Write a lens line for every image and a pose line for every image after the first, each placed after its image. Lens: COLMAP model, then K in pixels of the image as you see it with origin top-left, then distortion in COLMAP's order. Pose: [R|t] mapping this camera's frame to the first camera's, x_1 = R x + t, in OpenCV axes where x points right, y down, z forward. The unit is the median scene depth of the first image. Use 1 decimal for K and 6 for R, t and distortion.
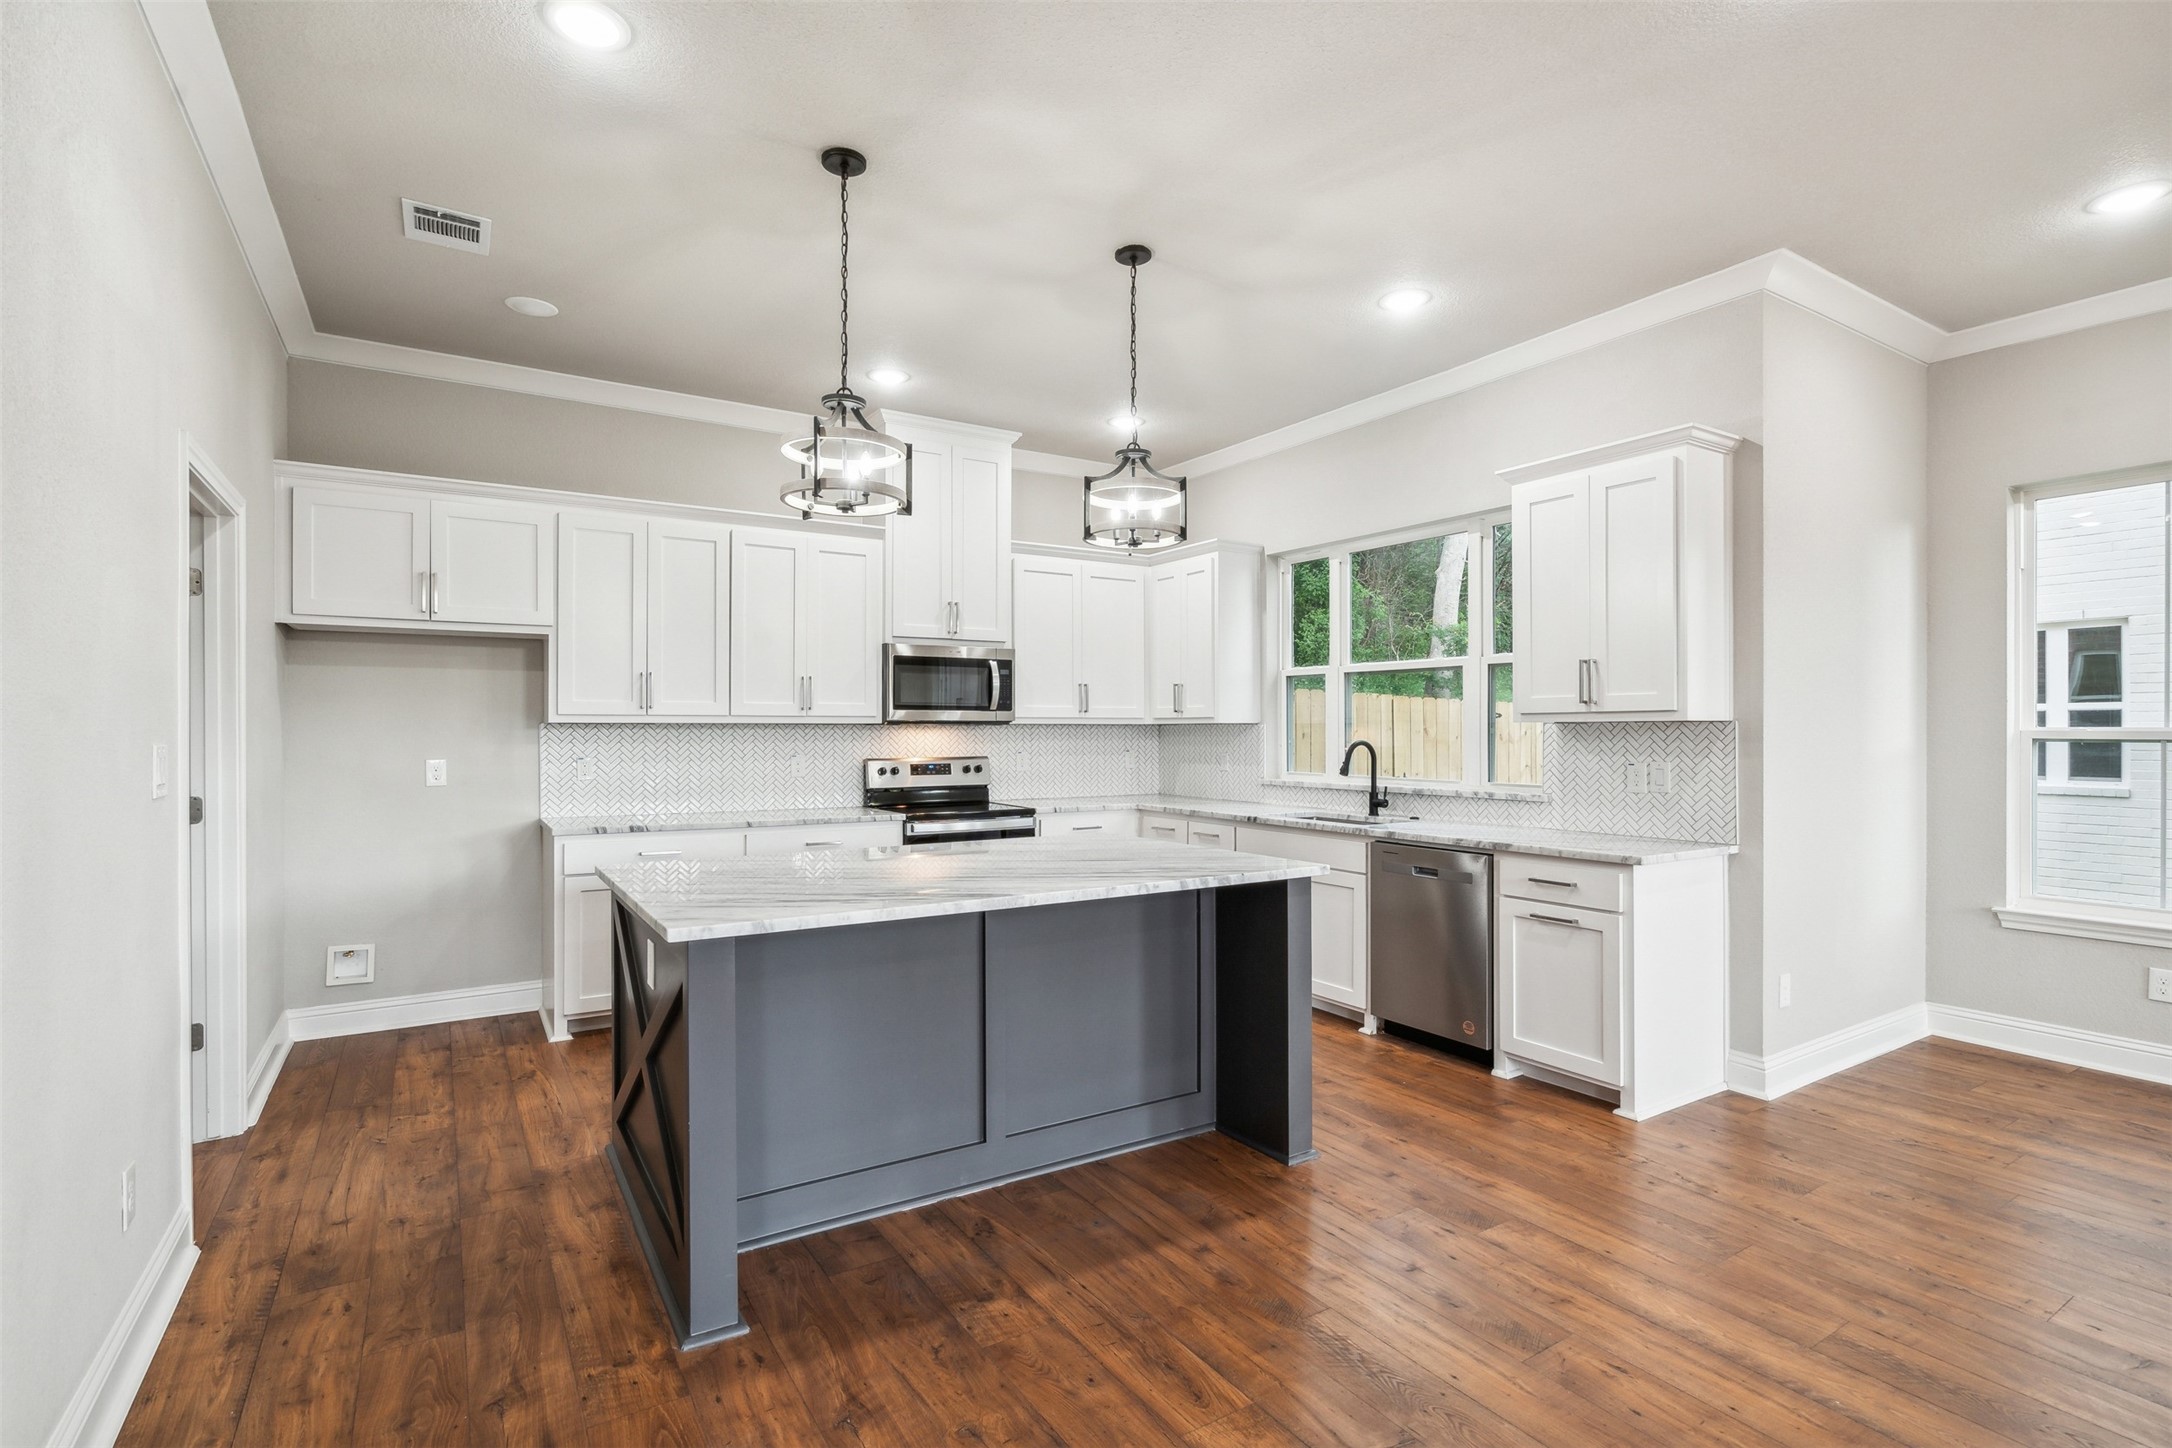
lens RADIAL K [[1025.7, 0, 1086.0], [0, 1025.7, 724.0], [0, 0, 1]] dist [-0.003645, 0.000129]
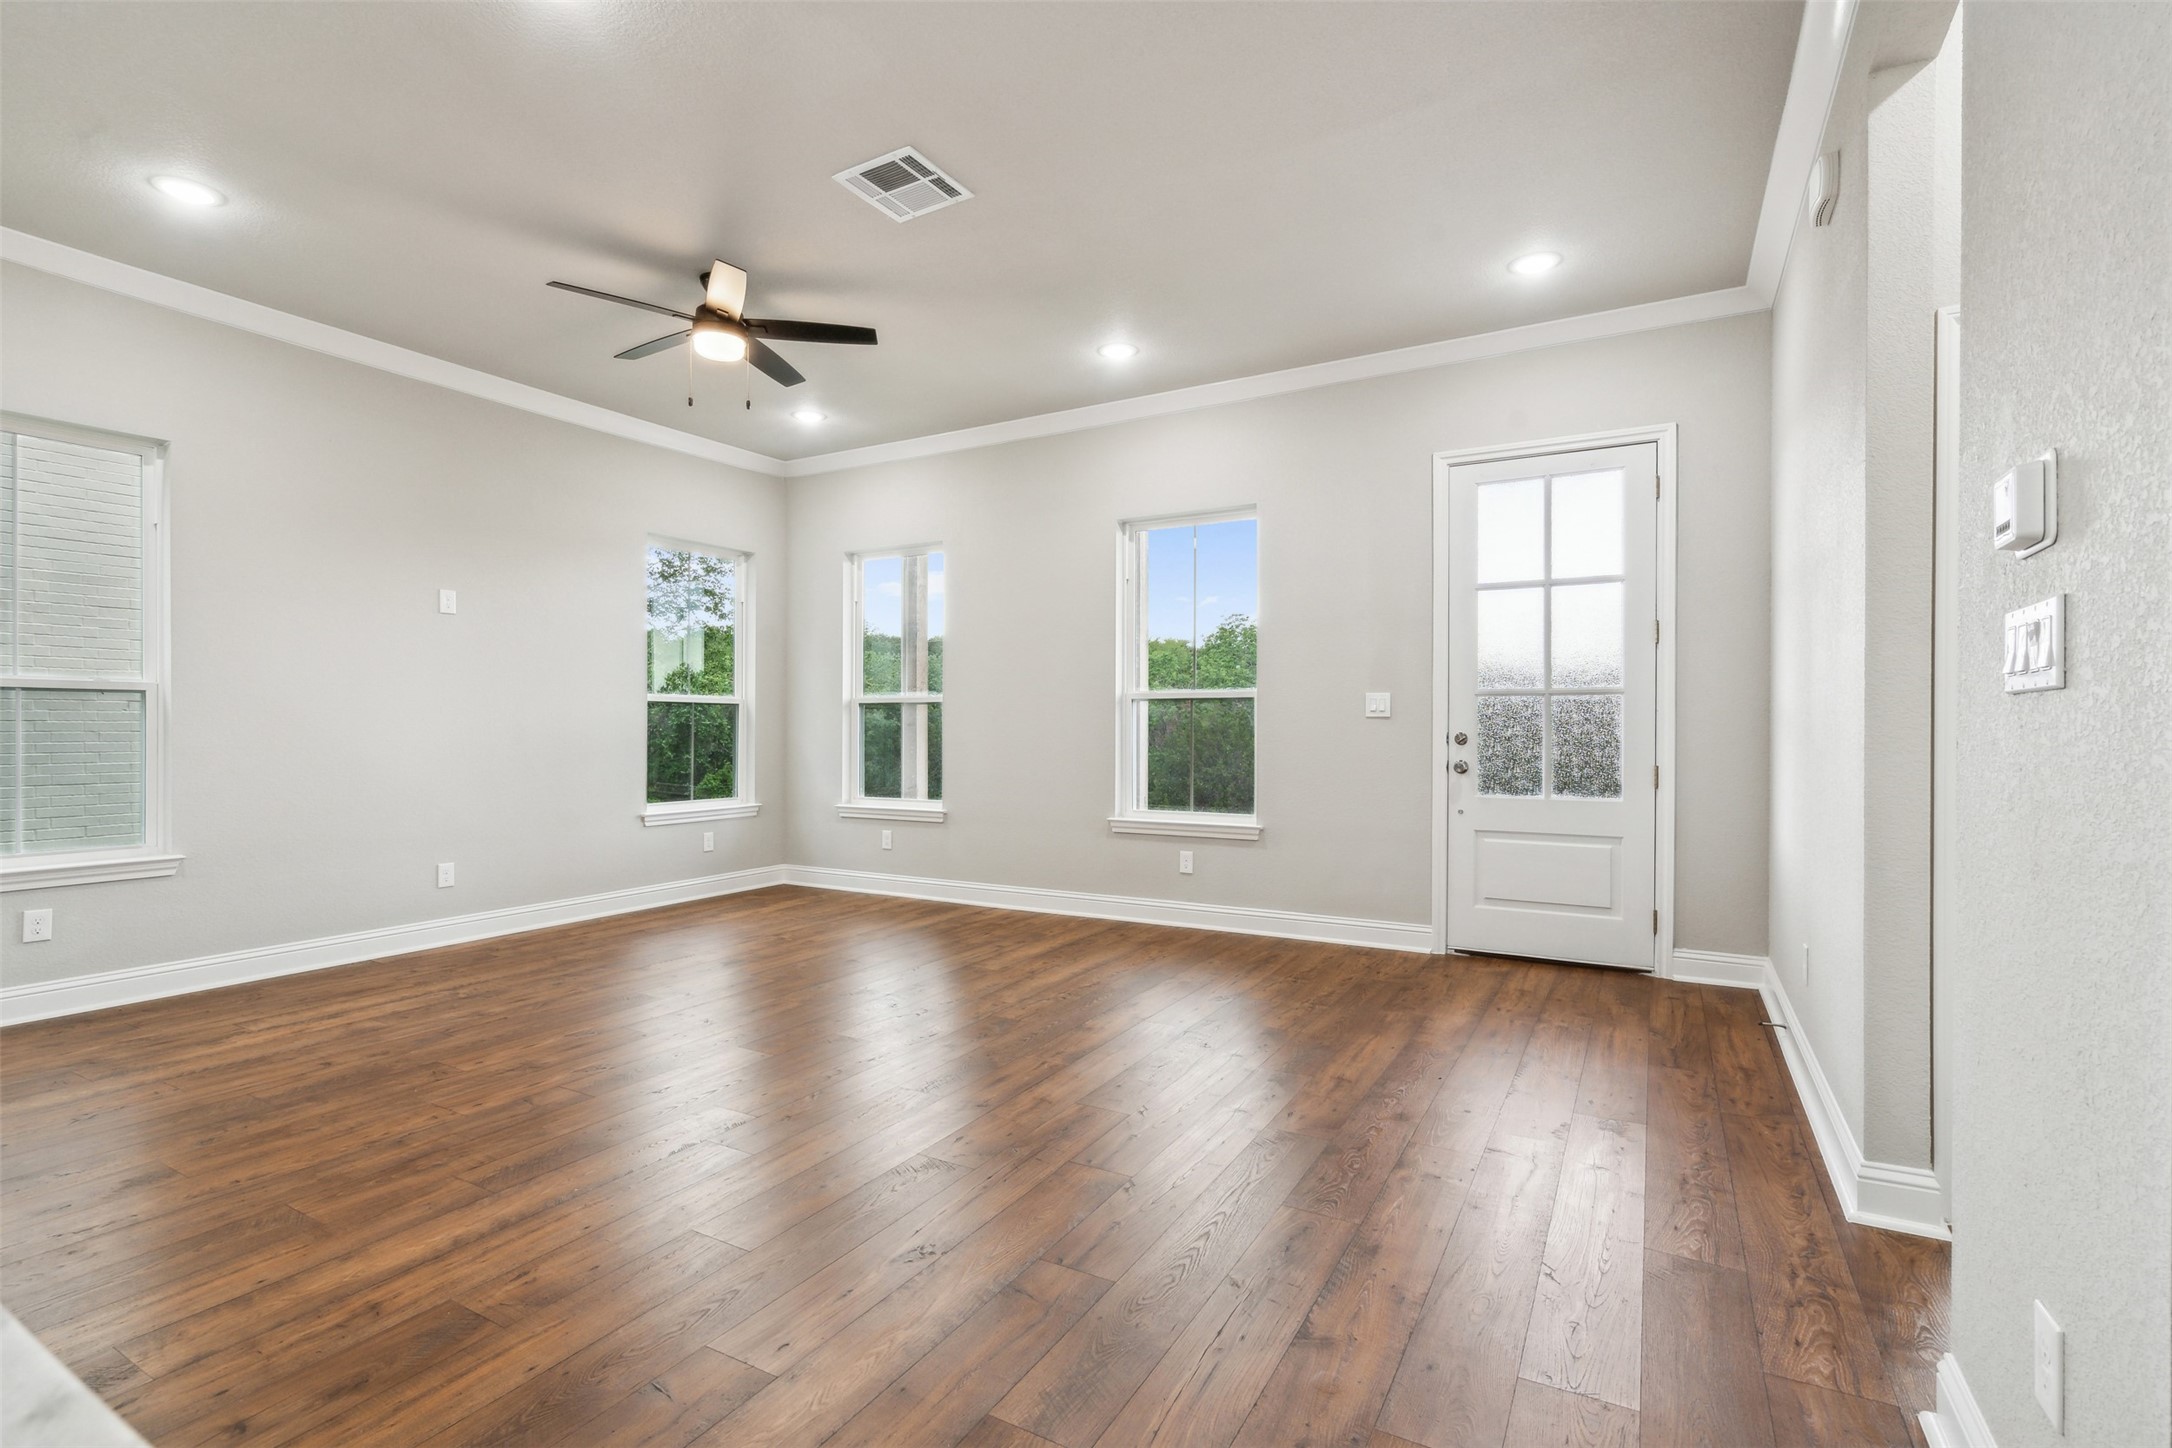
lens RADIAL K [[1000.1, 0, 1081.0], [0, 1000.1, 735.3], [0, 0, 1]] dist [-0.007698, 0.001003]
pose [[-0.465161, -0.008081, 0.885189, -0.283566], [-0.006390, 0.999963, 0.005771, 0.045046], [-0.885203, -0.002971, -0.465196, 0.467130]]
